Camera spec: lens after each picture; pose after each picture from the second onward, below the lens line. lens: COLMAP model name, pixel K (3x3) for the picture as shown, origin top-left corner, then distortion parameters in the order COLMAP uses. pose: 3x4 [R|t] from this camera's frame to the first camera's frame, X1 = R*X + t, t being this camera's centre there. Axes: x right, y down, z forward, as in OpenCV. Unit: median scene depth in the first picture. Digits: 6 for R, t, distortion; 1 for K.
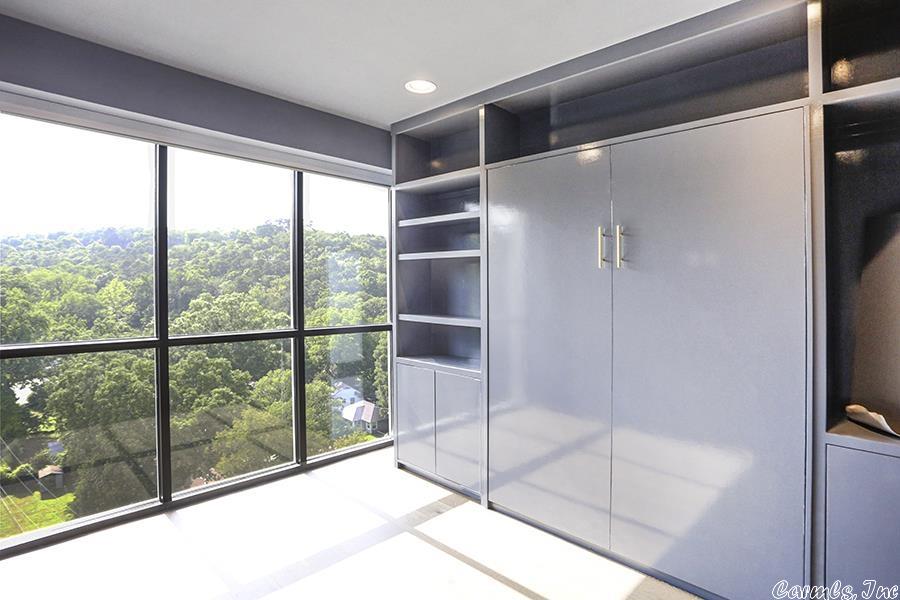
lens RADIAL K [[466.3, 0, 461.5], [0, 466.3, 282.1], [0, 0, 1]] dist [-0.024253, 0.006034]
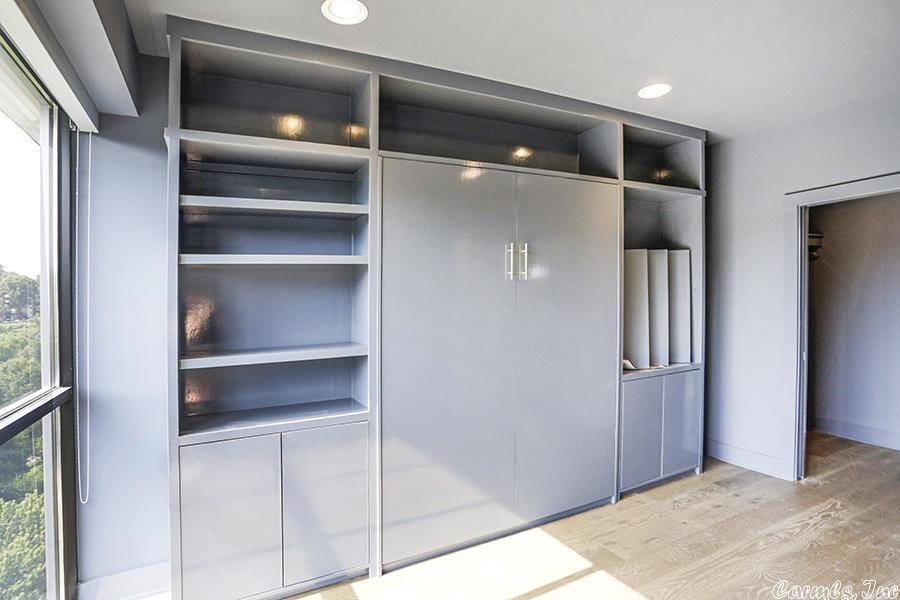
lens RADIAL K [[466.3, 0, 448.5], [0, 466.3, 300.7], [0, 0, 1]] dist [-0.024253, 0.006034]
pose [[0.347737, -0.026068, 0.937230, -0.654826], [0.031013, 0.999386, 0.016291, -0.001260], [-0.937079, 0.023401, 0.348332, 0.603919]]
